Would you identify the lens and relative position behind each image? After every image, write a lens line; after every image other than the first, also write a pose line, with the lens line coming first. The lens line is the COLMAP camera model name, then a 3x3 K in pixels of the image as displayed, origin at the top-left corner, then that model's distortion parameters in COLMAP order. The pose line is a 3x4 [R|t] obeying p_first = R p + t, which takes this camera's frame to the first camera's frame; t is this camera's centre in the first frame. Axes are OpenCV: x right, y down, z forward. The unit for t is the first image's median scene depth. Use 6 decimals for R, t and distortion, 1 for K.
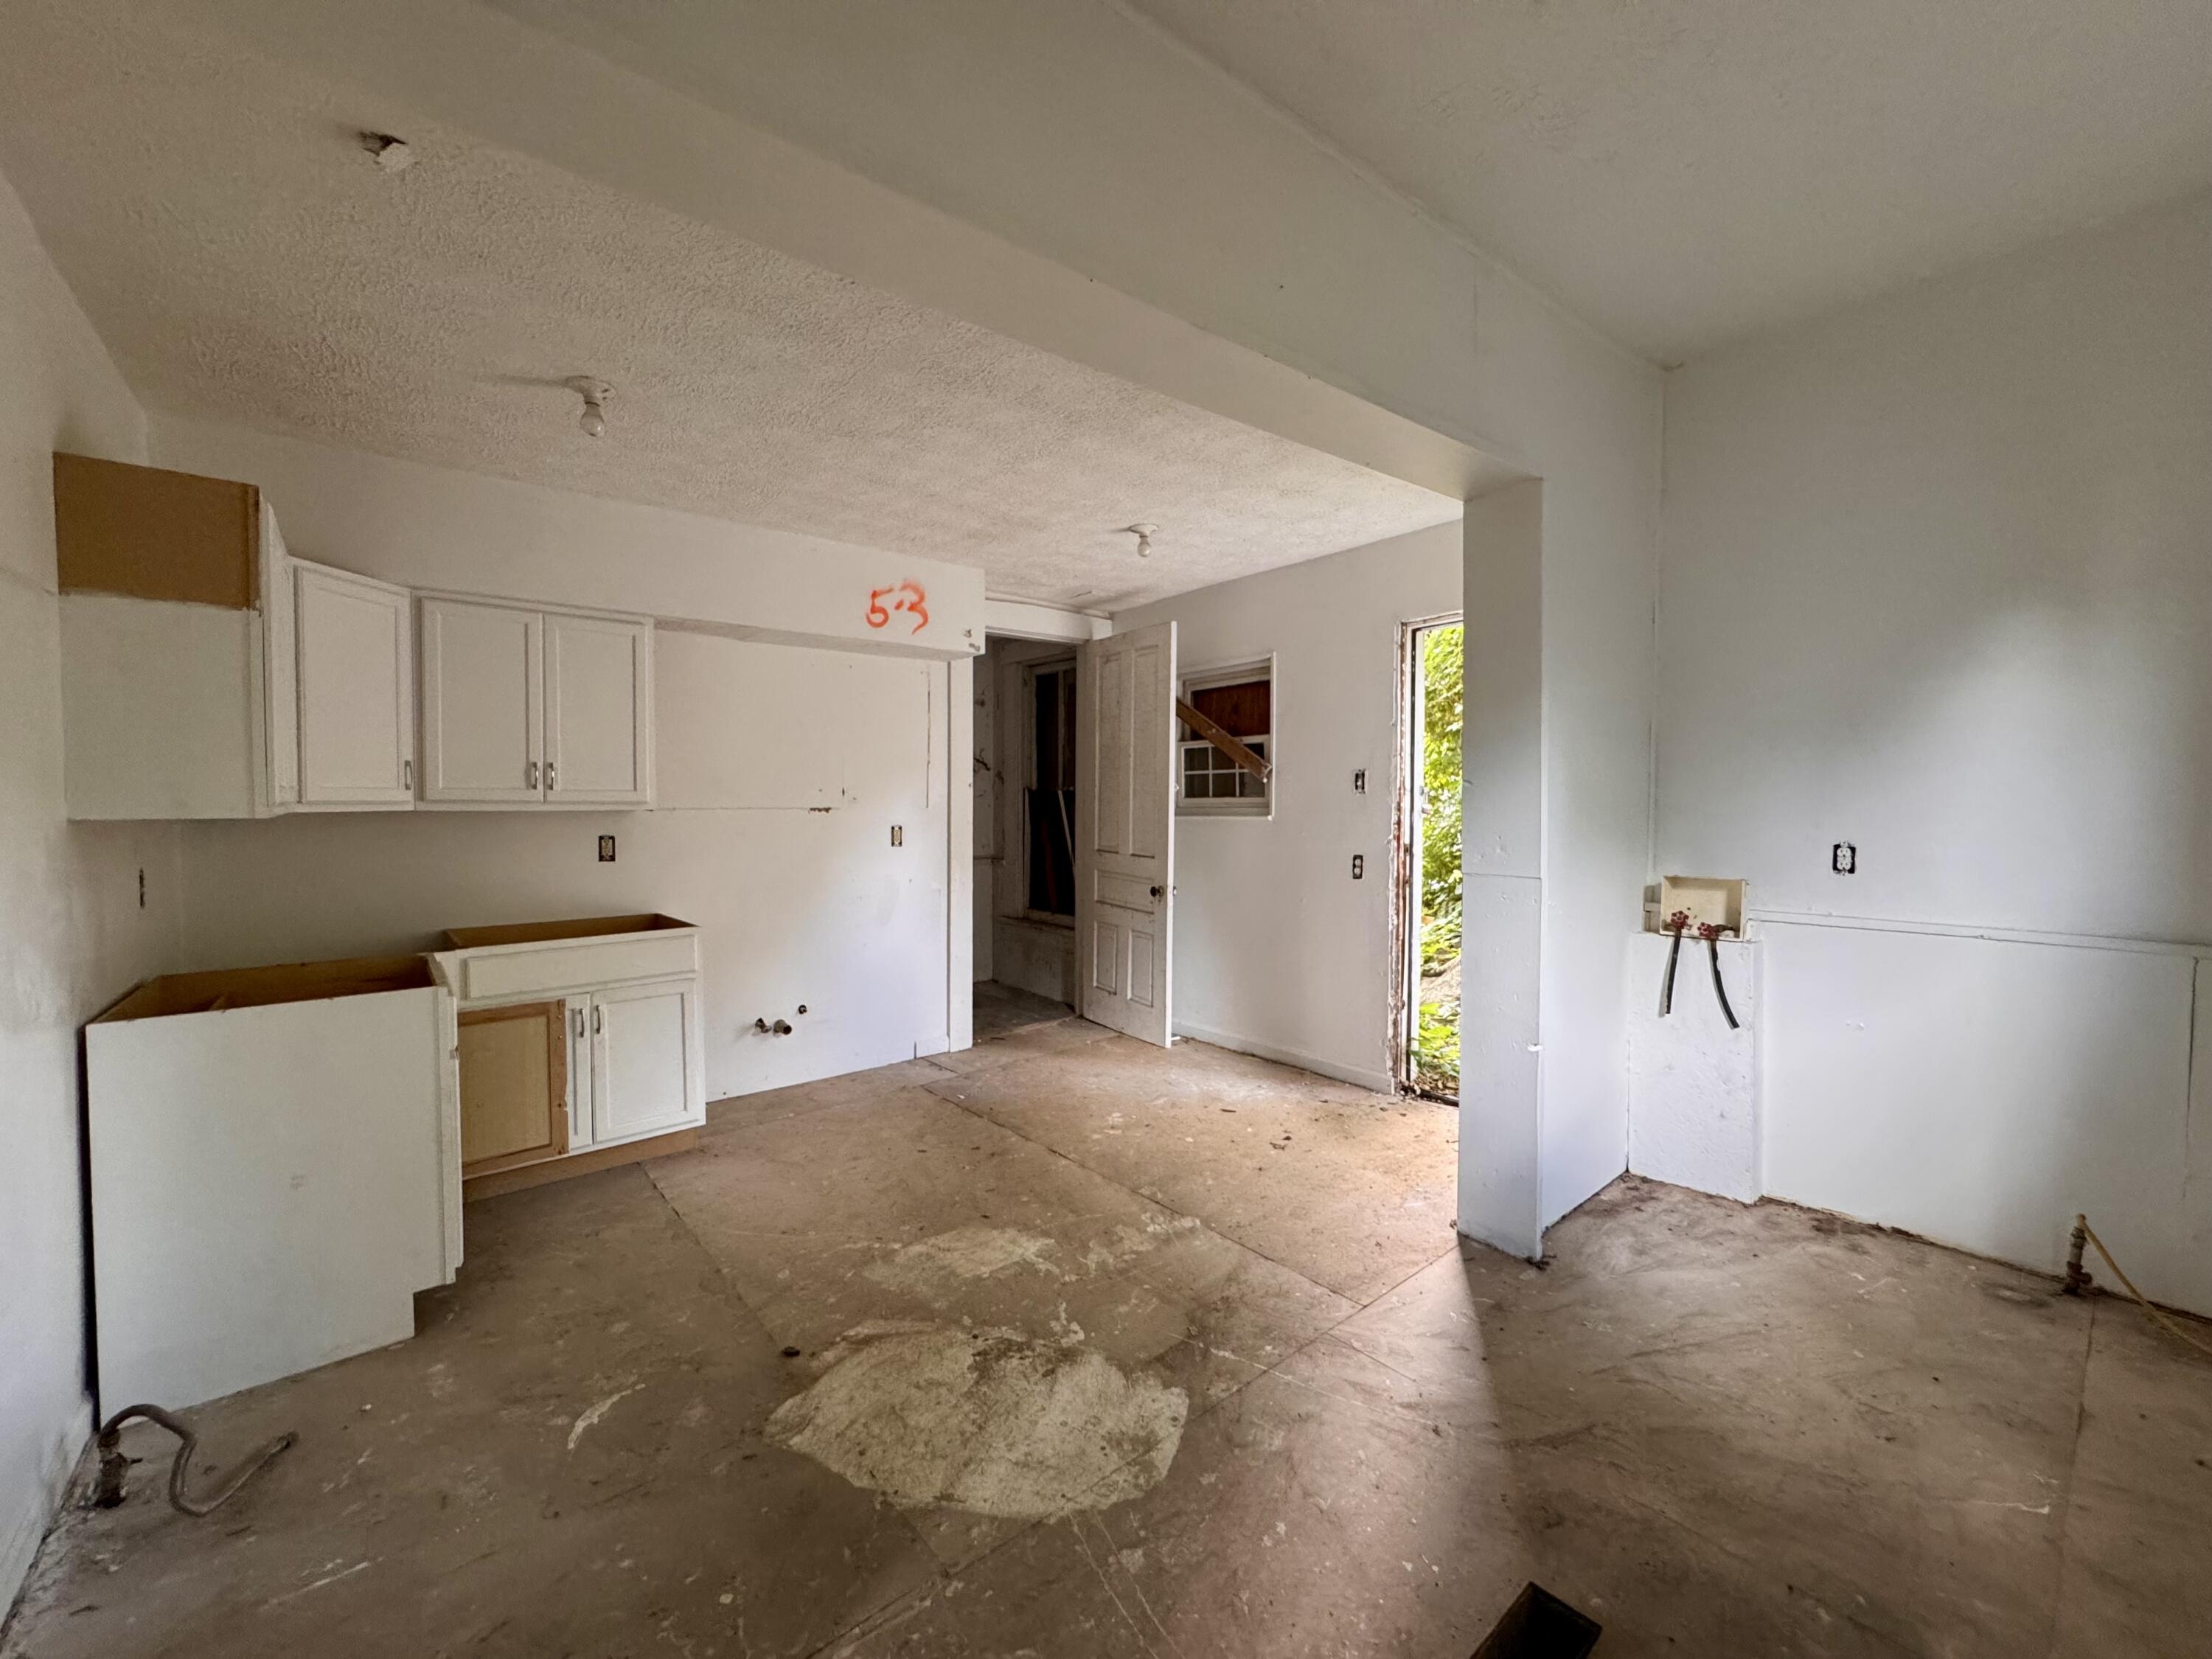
lens RADIAL K [[889.1, 0, 1109.0], [0, 889.1, 829.2], [0, 0, 1]] dist [-0.004005, 0.000380]
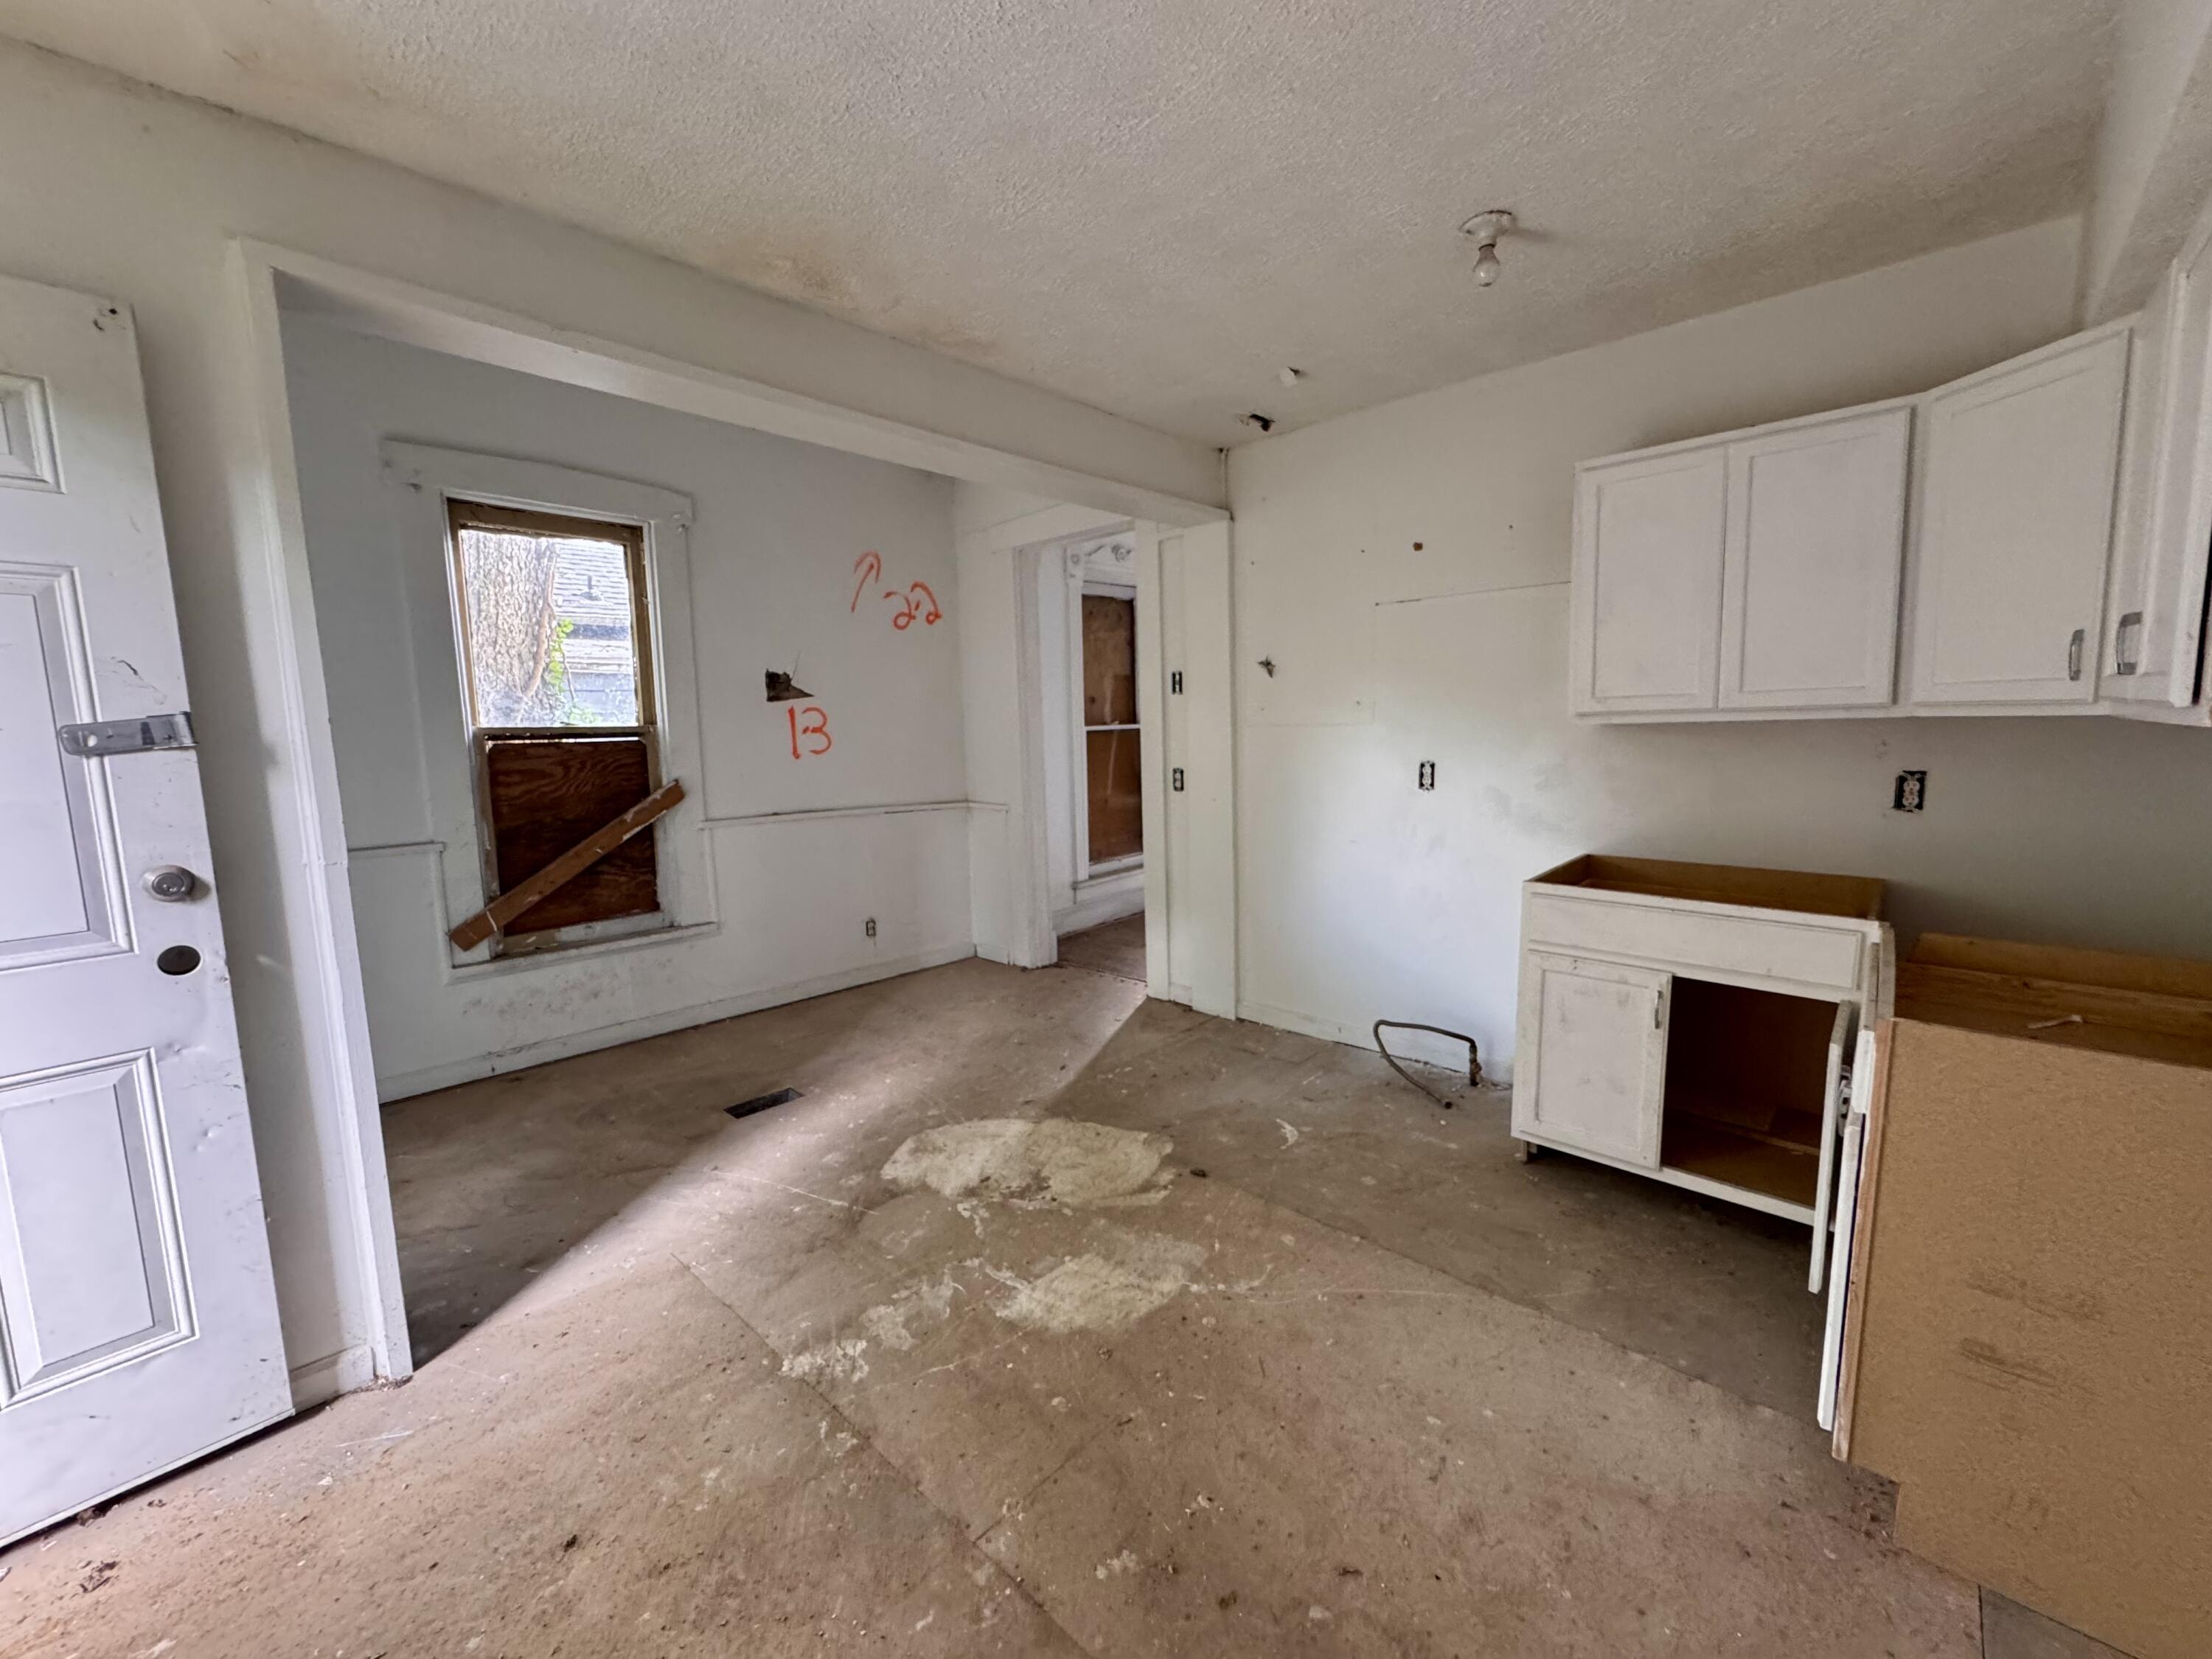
lens RADIAL K [[889.1, 0, 1107.7], [0, 889.1, 821.8], [0, 0, 1]] dist [-0.004005, 0.000380]
pose [[-0.990505, 0.045146, -0.129849, -0.090465], [0.025869, 0.988875, 0.146483, -0.073145], [0.135018, 0.141733, -0.980654, 2.015236]]
